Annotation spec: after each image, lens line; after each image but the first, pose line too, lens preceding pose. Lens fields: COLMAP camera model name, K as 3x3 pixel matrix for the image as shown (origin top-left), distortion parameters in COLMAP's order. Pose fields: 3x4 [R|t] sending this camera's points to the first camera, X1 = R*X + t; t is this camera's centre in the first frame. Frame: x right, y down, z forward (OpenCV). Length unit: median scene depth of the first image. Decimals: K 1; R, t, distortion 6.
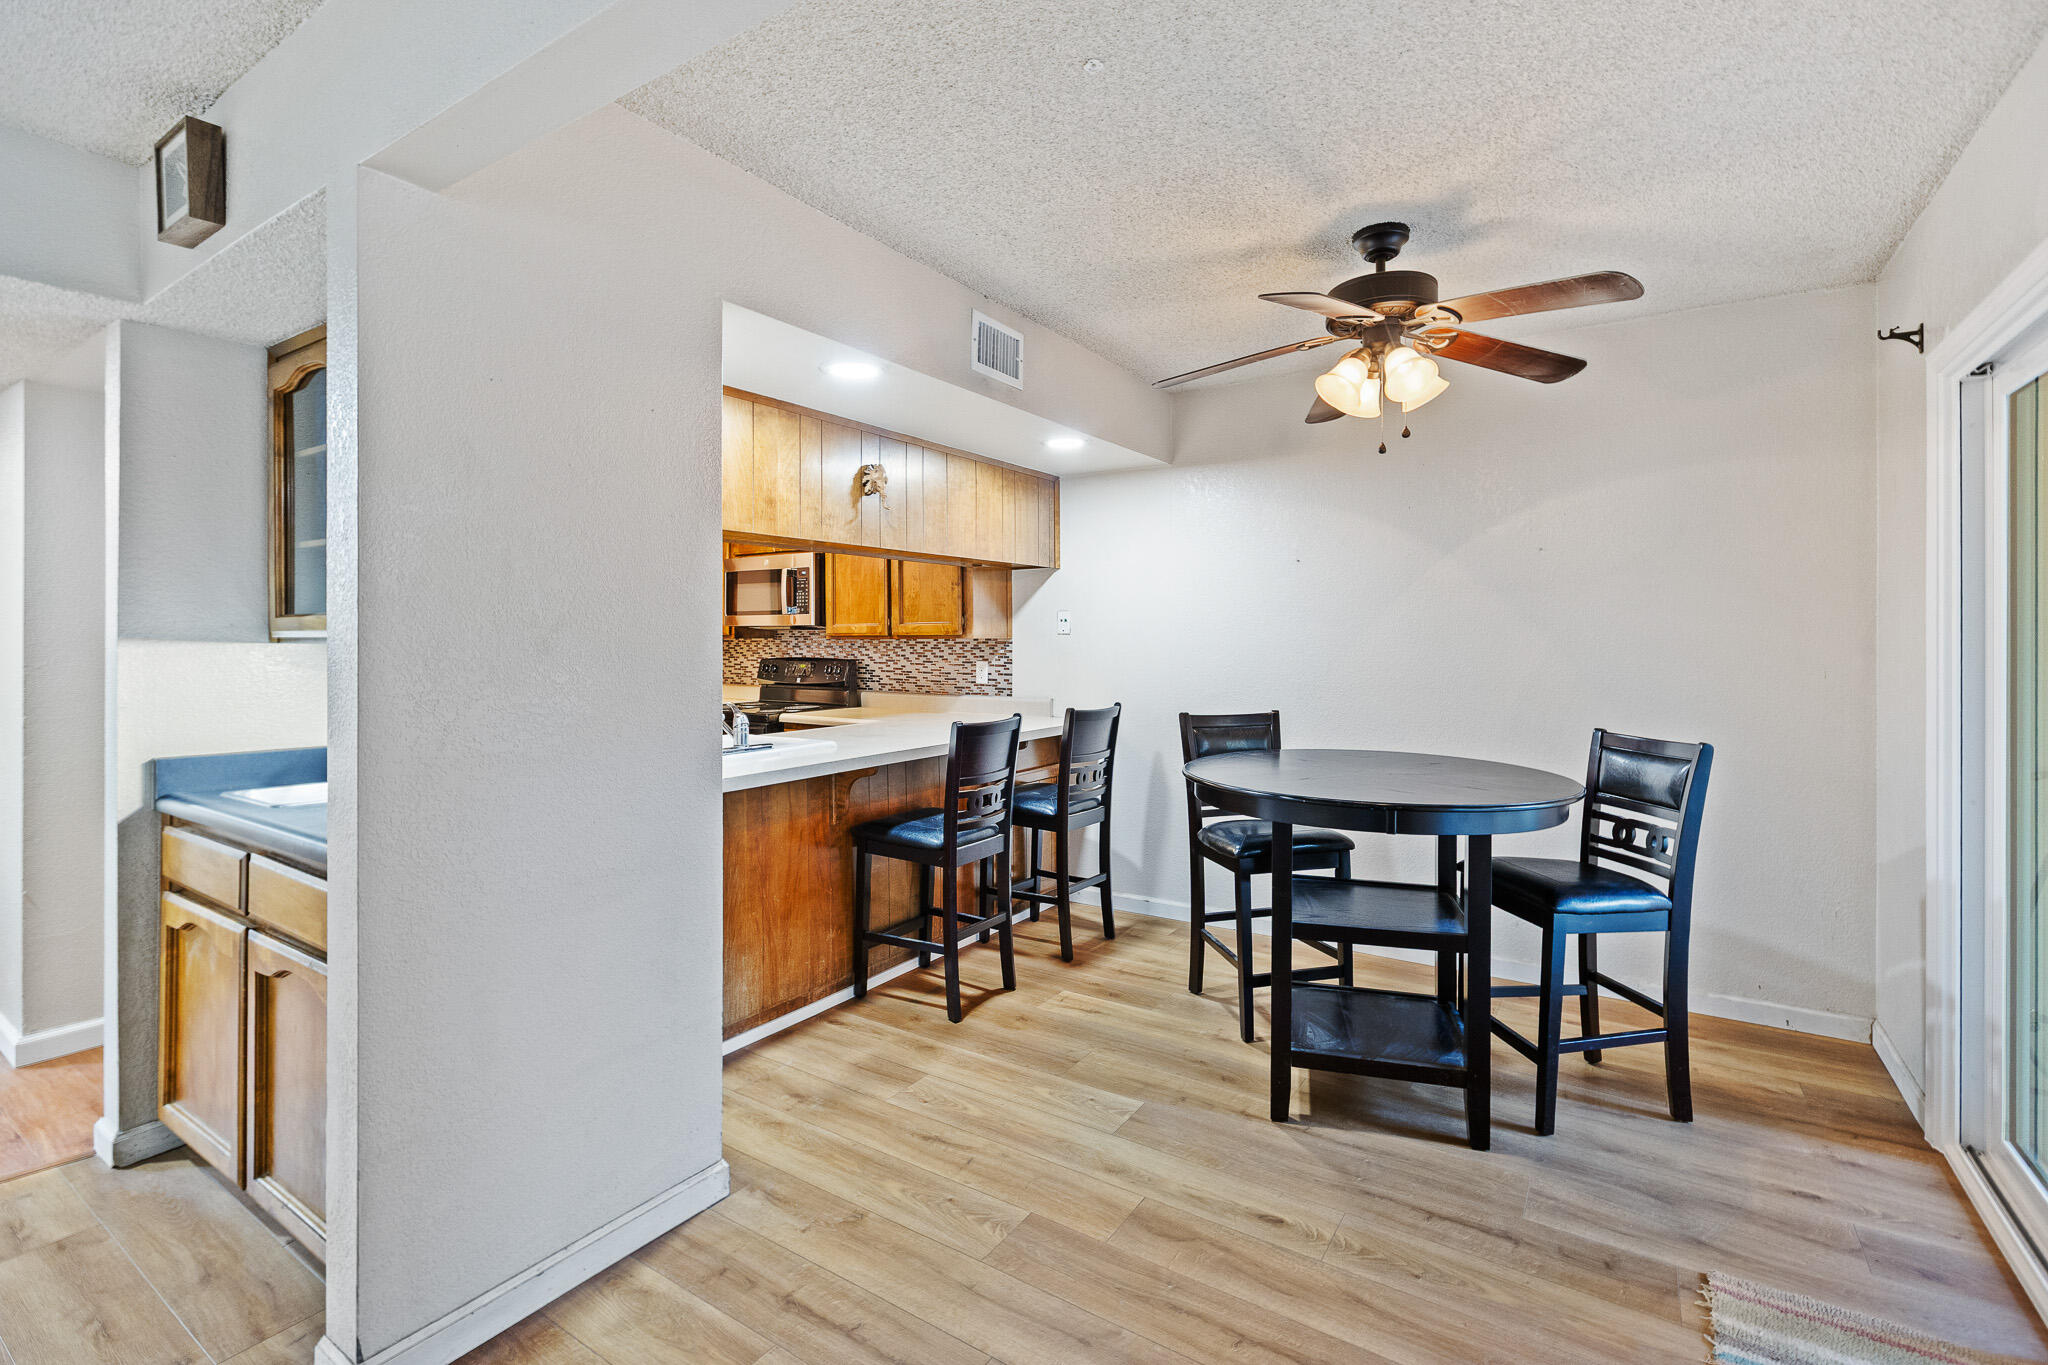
lens RADIAL K [[919.9, 0, 1021.8], [0, 919.9, 645.1], [0, 0, 1]] dist [0.000809, 0.000795]
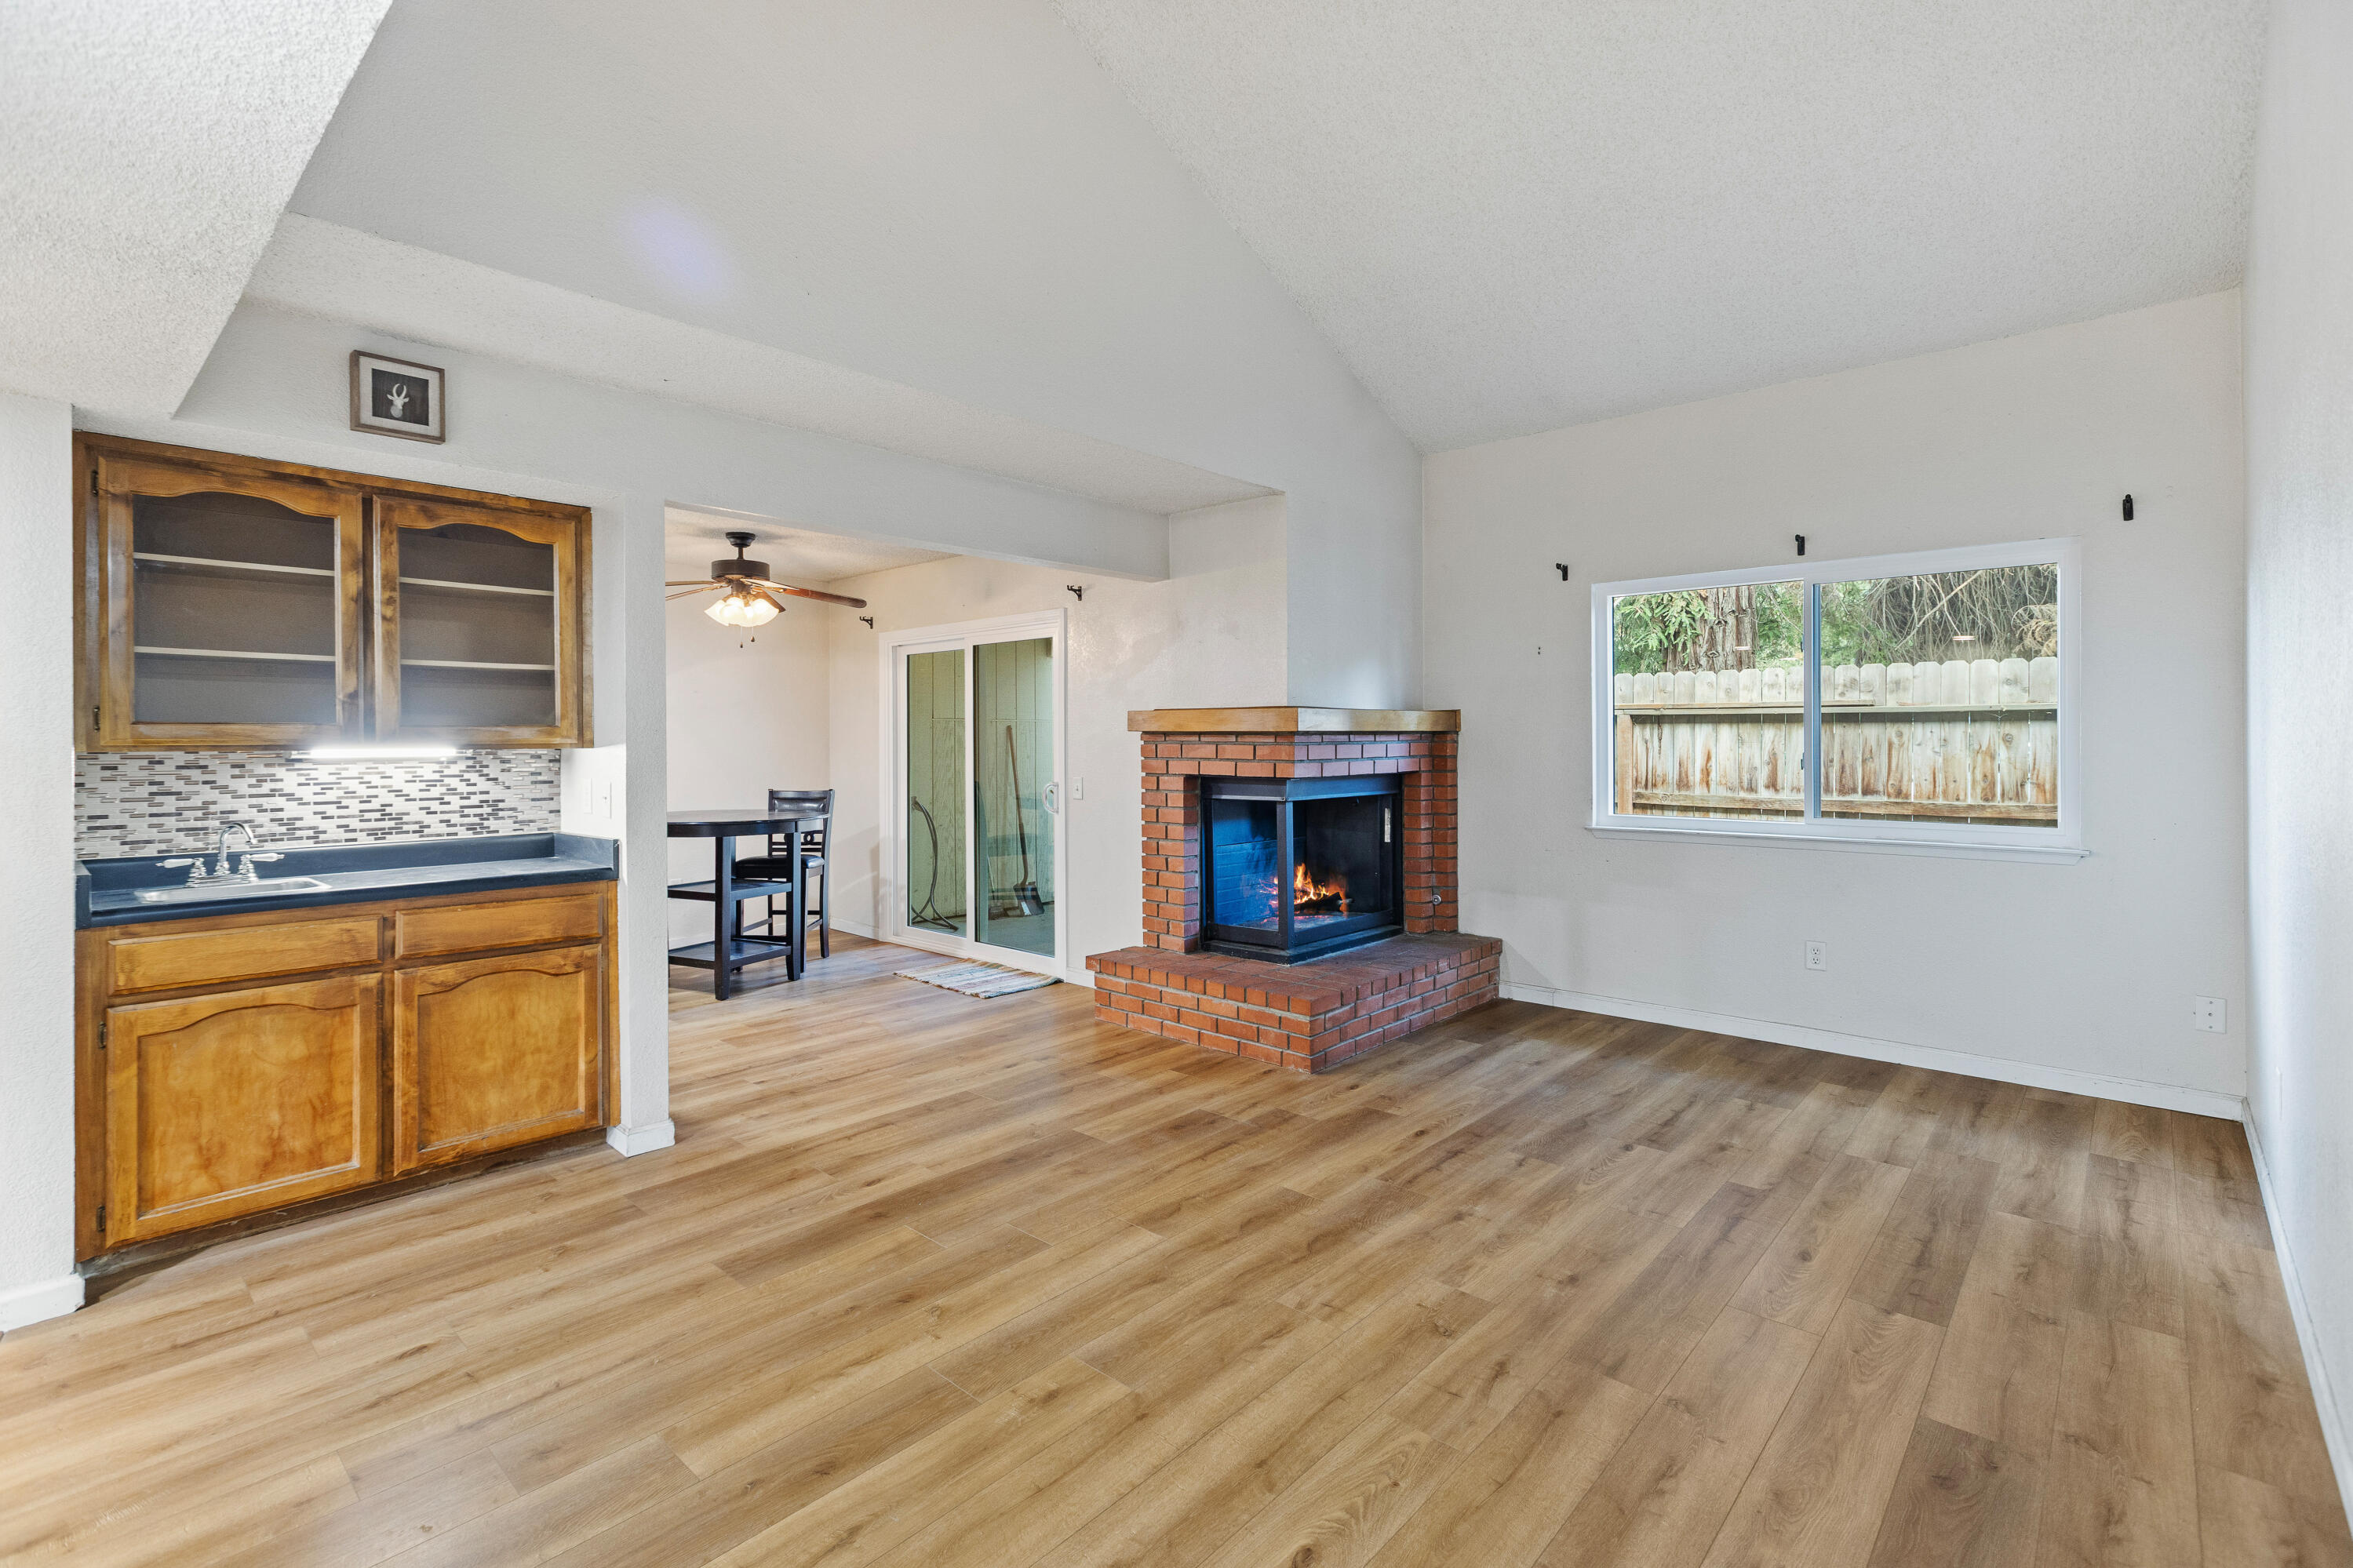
lens RADIAL K [[1056.7, 0, 1166.2], [0, 1056.7, 731.8], [0, 0, 1]] dist [0.000809, 0.000795]
pose [[0.161803, 0.010095, 0.986771, -1.131269], [0.010950, 0.999868, -0.012024, 0.002720], [-0.986762, 0.012751, 0.161671, -0.164319]]
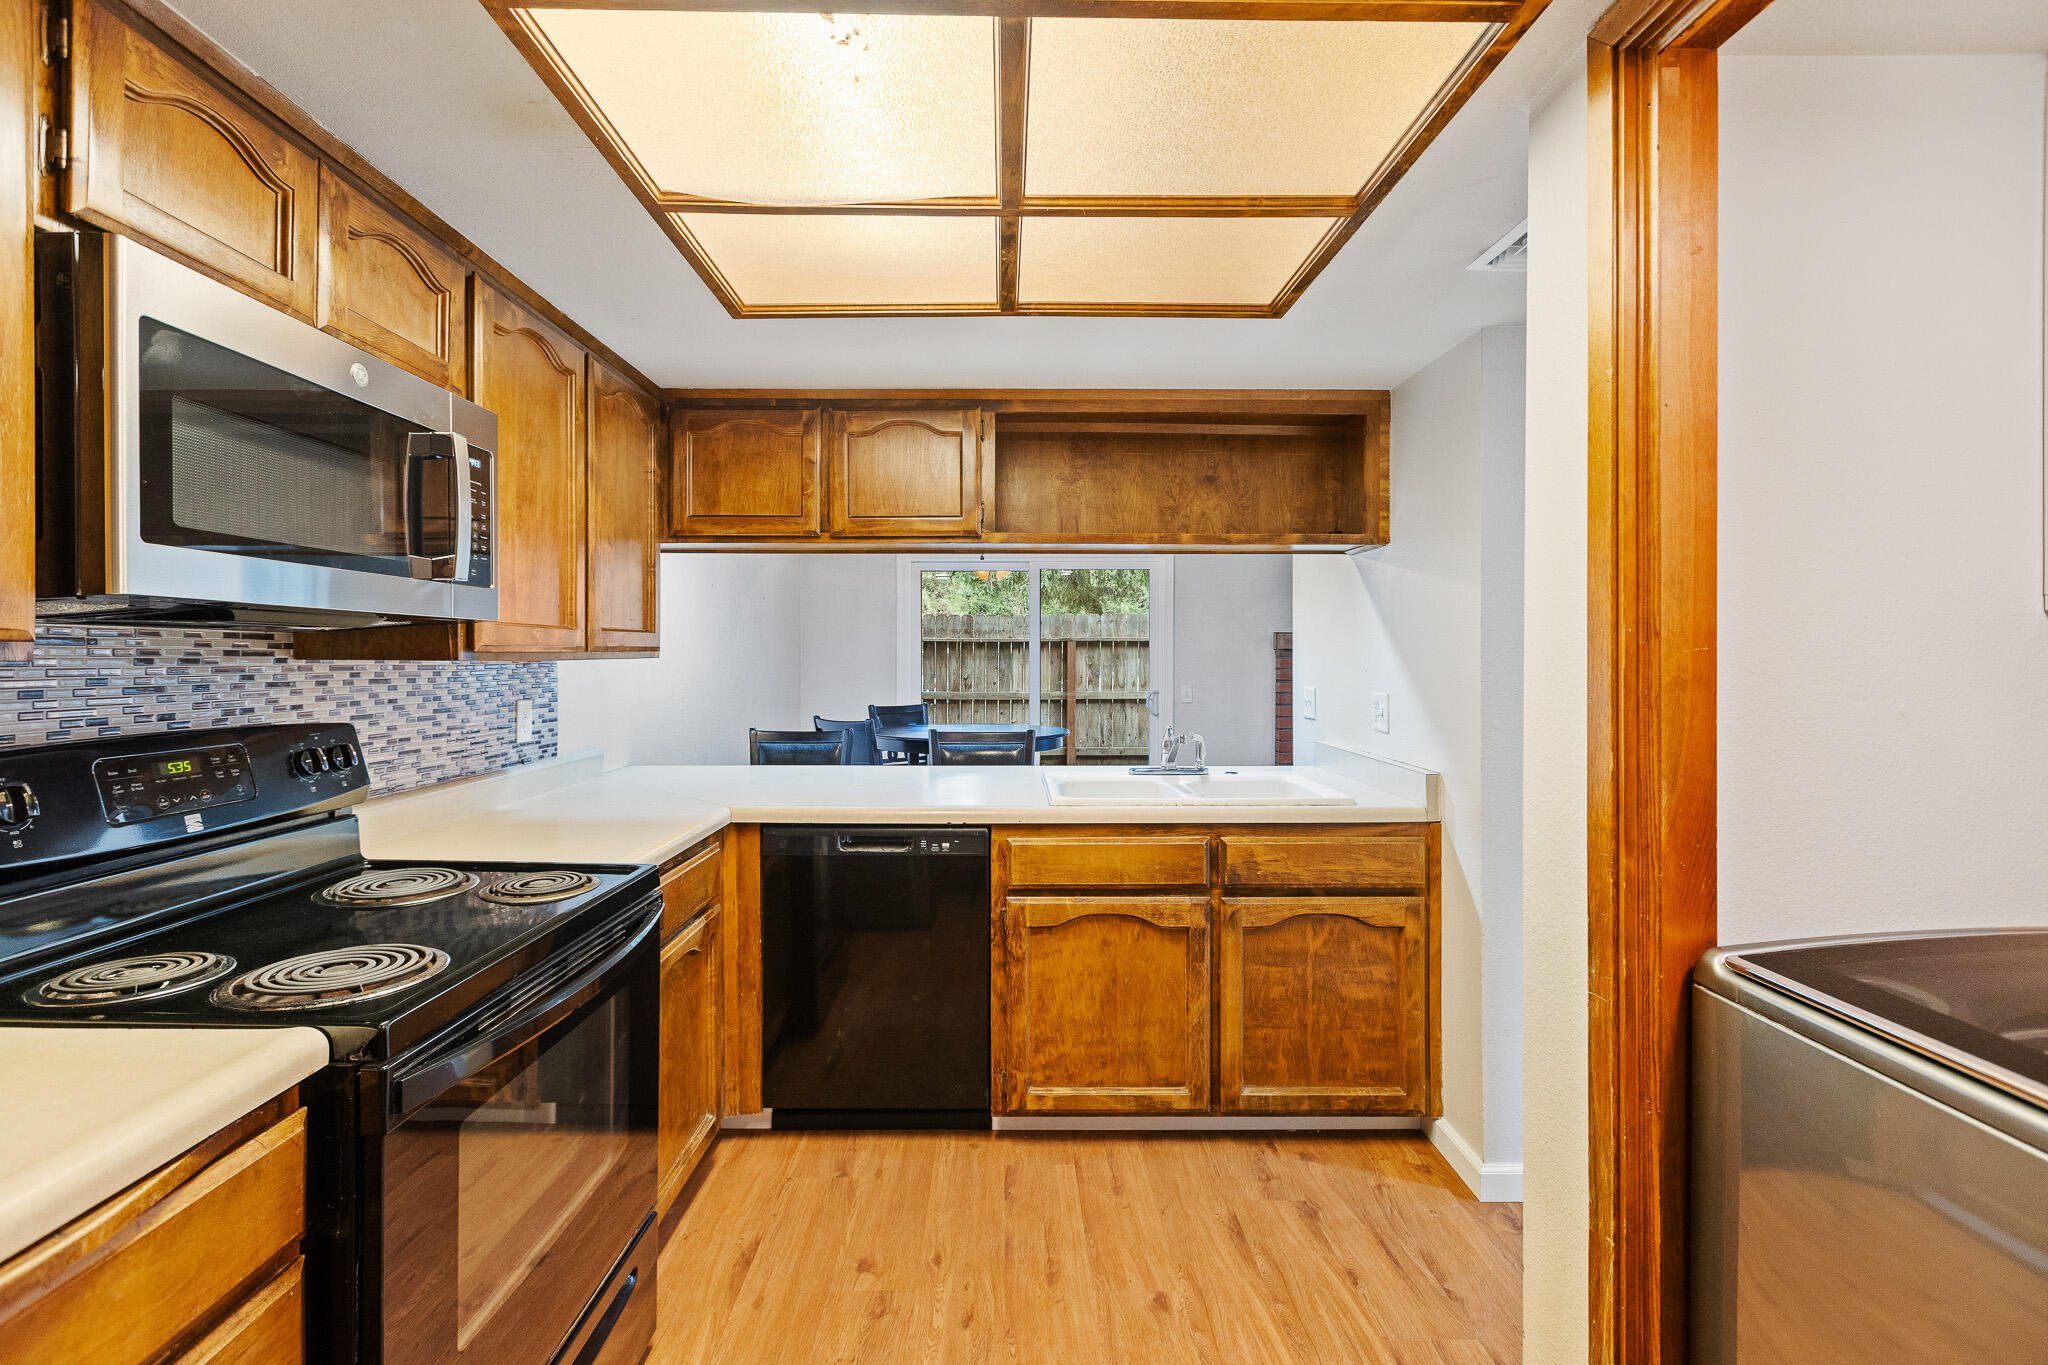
lens RADIAL K [[919.9, 0, 1021.4], [0, 919.9, 660.7], [0, 0, 1]] dist [0.000809, 0.000795]
pose [[-0.570594, 0.001683, 0.821230, -0.843504], [0.012956, 0.999892, 0.006953, -0.007526], [-0.821130, 0.014607, -0.570554, 1.381706]]
